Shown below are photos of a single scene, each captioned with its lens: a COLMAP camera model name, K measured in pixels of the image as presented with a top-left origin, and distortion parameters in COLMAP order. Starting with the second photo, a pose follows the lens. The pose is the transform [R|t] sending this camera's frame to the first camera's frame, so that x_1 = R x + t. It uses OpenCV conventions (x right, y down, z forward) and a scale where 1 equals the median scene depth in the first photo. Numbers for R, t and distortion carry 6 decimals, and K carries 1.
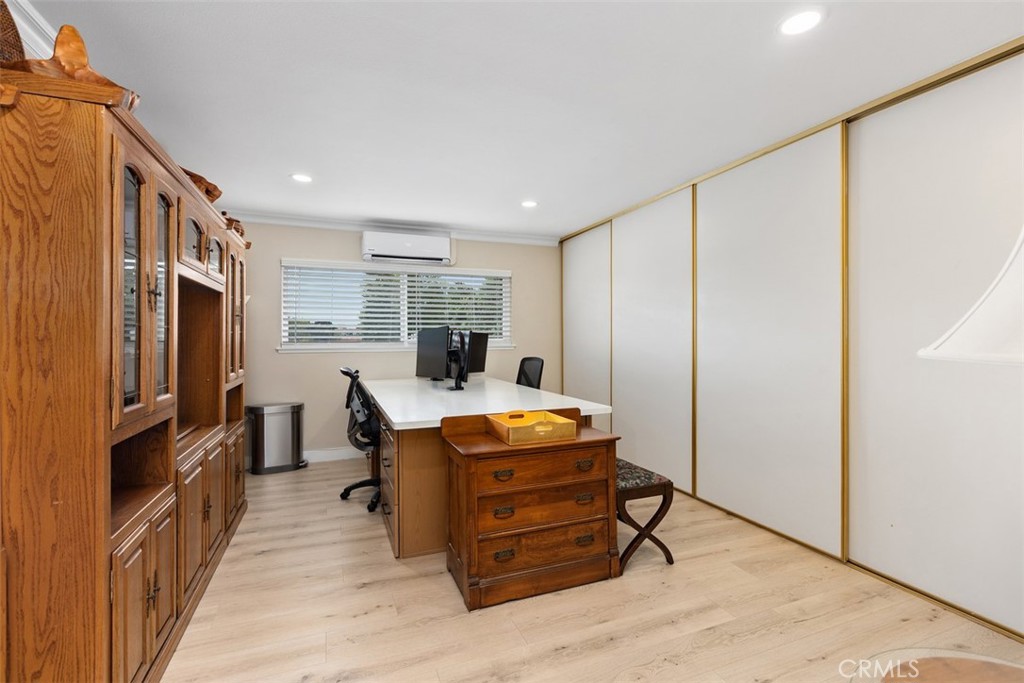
lens RADIAL K [[469.2, 0, 512.0], [0, 469.2, 341.5], [0, 0, 1]] dist [-0.000151, -0.000840]
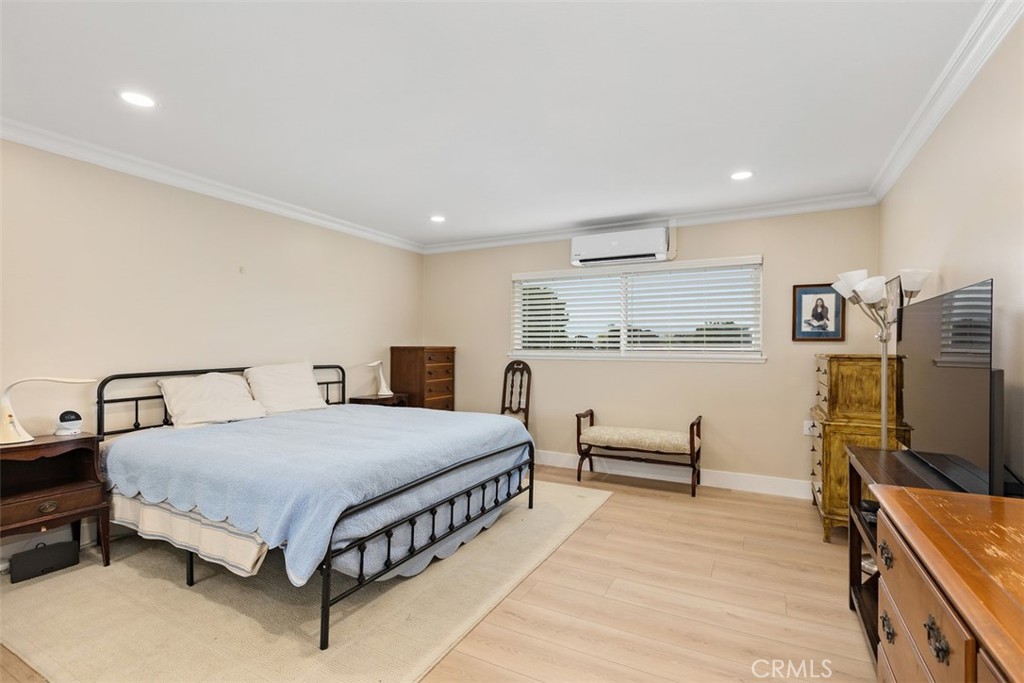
lens RADIAL K [[469.2, 0, 512.0], [0, 469.2, 341.5], [0, 0, 1]] dist [-0.000151, -0.000840]
pose [[0.645972, -0.001000, -0.763360, 0.351948], [-0.009346, 0.999914, -0.009219, -0.005894], [0.763304, 0.013089, 0.645907, 0.263349]]
